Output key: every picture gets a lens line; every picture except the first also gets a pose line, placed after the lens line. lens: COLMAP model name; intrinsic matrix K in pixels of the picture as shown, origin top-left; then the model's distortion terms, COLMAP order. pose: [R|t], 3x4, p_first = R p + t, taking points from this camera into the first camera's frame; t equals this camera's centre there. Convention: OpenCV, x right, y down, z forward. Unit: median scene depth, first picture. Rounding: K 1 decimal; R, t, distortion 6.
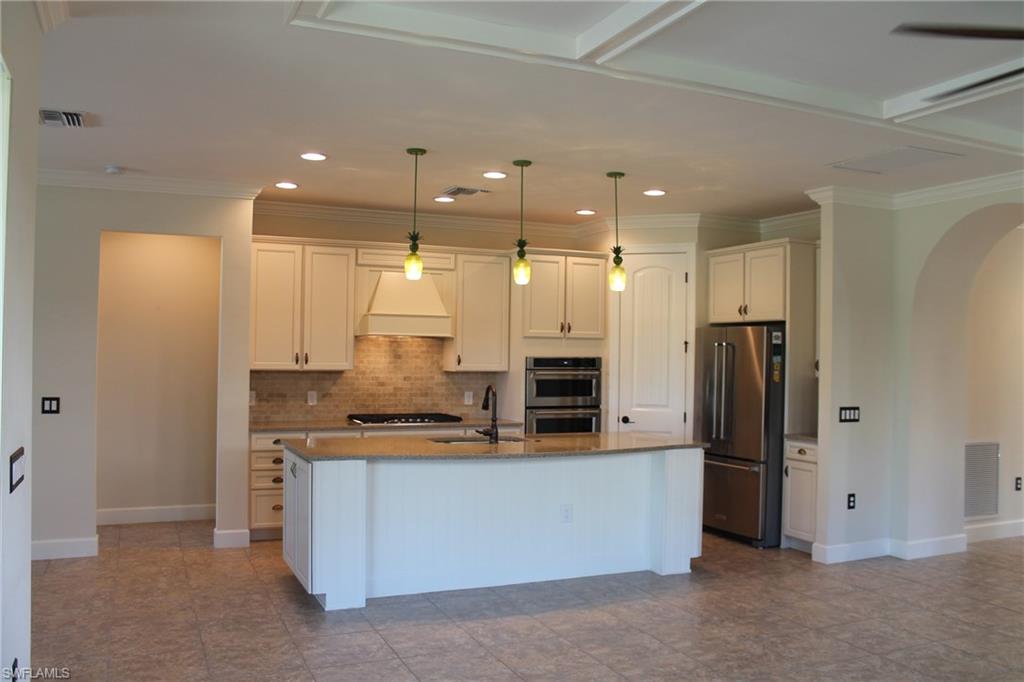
lens RADIAL K [[865.7, 0, 478.4], [0, 865.7, 354.4], [0, 0, 1]] dist [-0.079936, 0.019873]
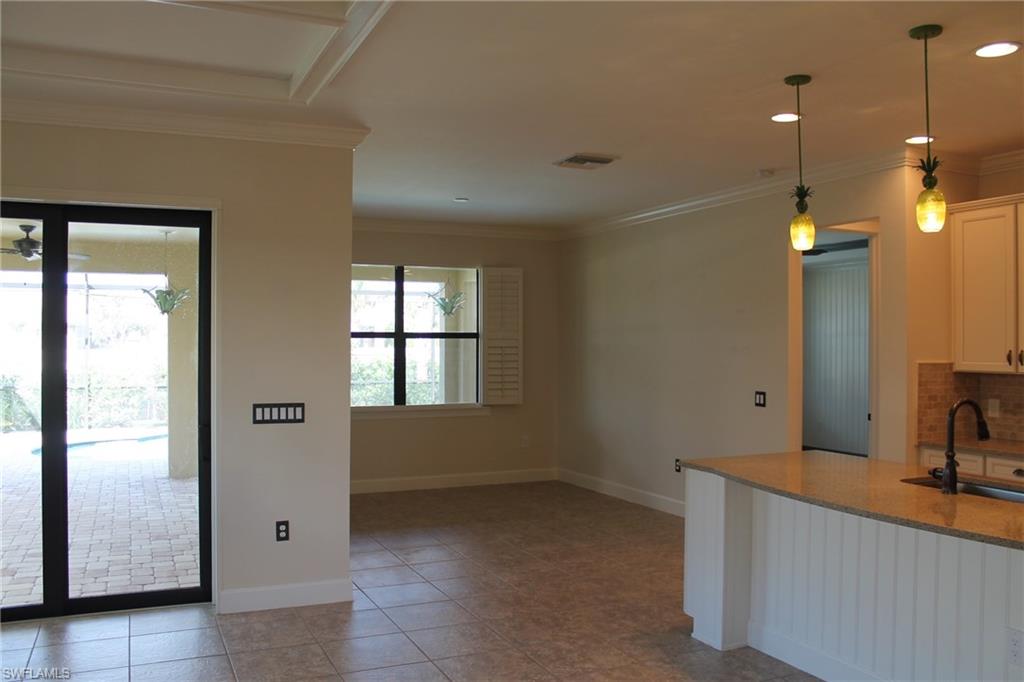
lens RADIAL K [[865.7, 0, 511.9], [0, 865.7, 341.0], [0, 0, 1]] dist [-0.079936, 0.019873]
pose [[0.035810, -0.010640, -0.999302, 0.753264], [0.004084, 0.999937, -0.010500, -0.005702], [0.999350, -0.003705, 0.035851, 0.812820]]
